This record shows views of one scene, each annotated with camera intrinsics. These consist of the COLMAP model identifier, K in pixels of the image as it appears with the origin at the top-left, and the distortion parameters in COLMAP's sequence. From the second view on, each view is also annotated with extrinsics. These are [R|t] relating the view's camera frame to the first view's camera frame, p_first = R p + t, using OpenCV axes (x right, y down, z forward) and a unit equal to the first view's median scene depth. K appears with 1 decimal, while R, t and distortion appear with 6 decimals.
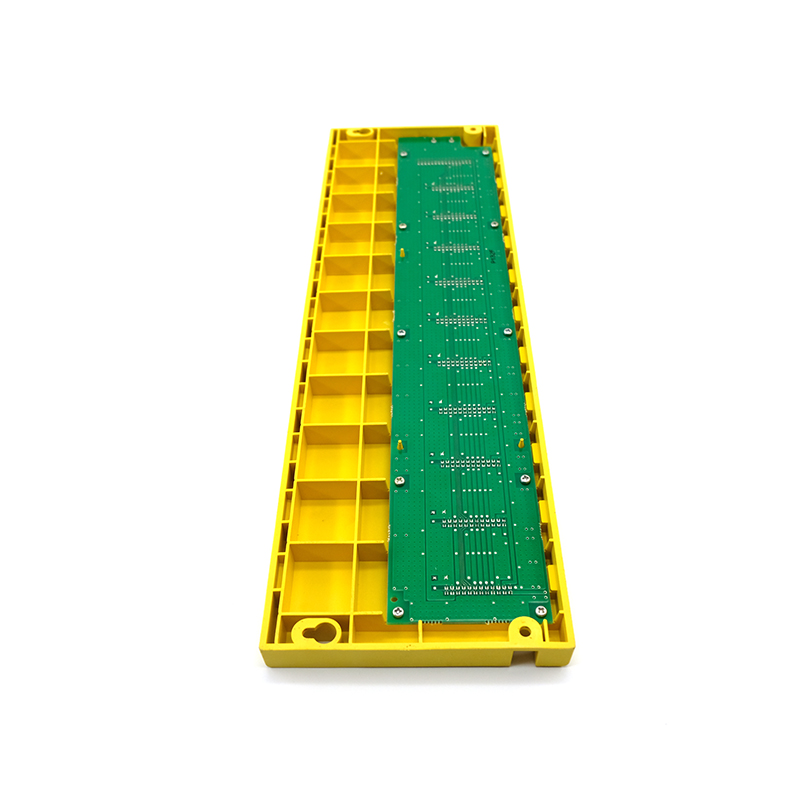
lens RADIAL K [[813.2, 0, 400.0], [0, 813.2, 400.0], [0, 0, 1]] dist [-0.011603, 0.007303]
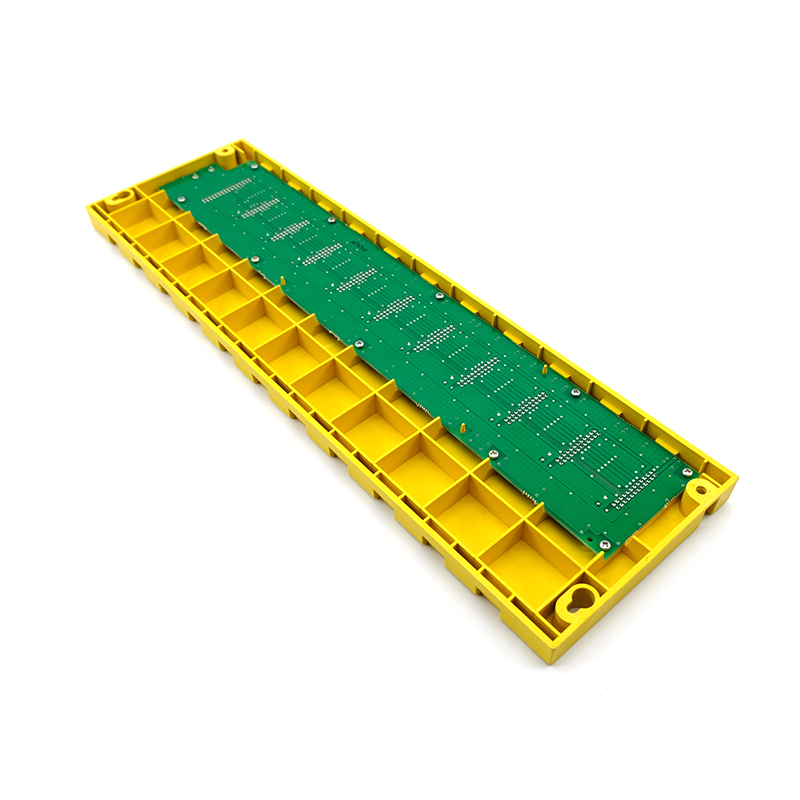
lens RADIAL K [[813.2, 0, 400.0], [0, 813.2, 400.0], [0, 0, 1]] dist [-0.011603, 0.007303]
pose [[0.752108, -0.486018, 0.445107, -0.383226], [0.490725, 0.863821, 0.114026, -0.099888], [-0.439912, 0.132665, 0.888188, 0.106668]]
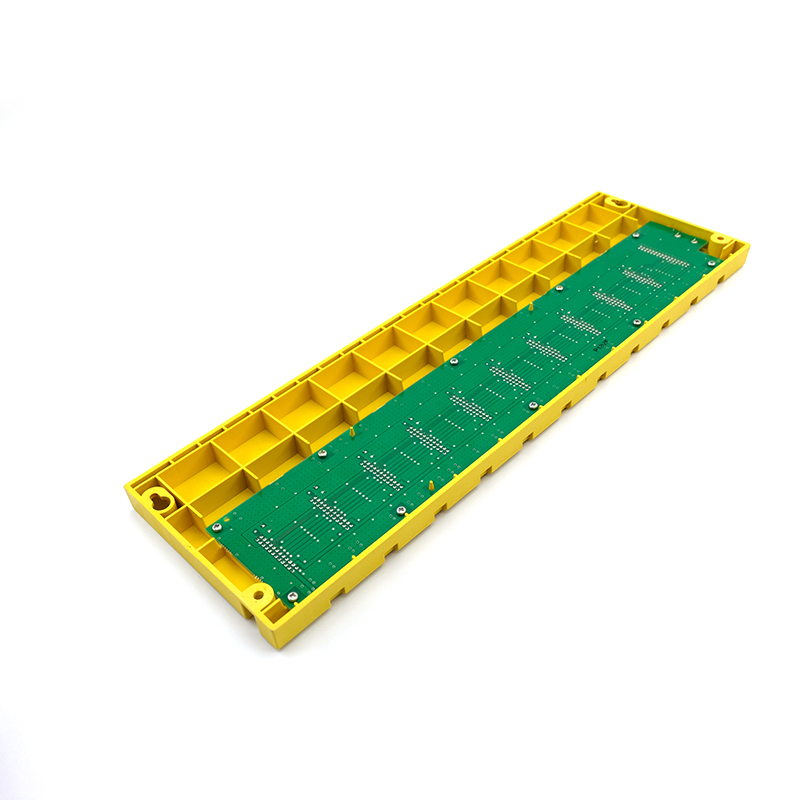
lens RADIAL K [[813.2, 0, 400.0], [0, 813.2, 400.0], [0, 0, 1]] dist [-0.011603, 0.007303]
pose [[0.709231, 0.450485, -0.542269, 0.491450], [-0.484556, 0.870204, 0.089166, -0.088333], [0.512052, 0.199521, 0.835461, 0.077214]]
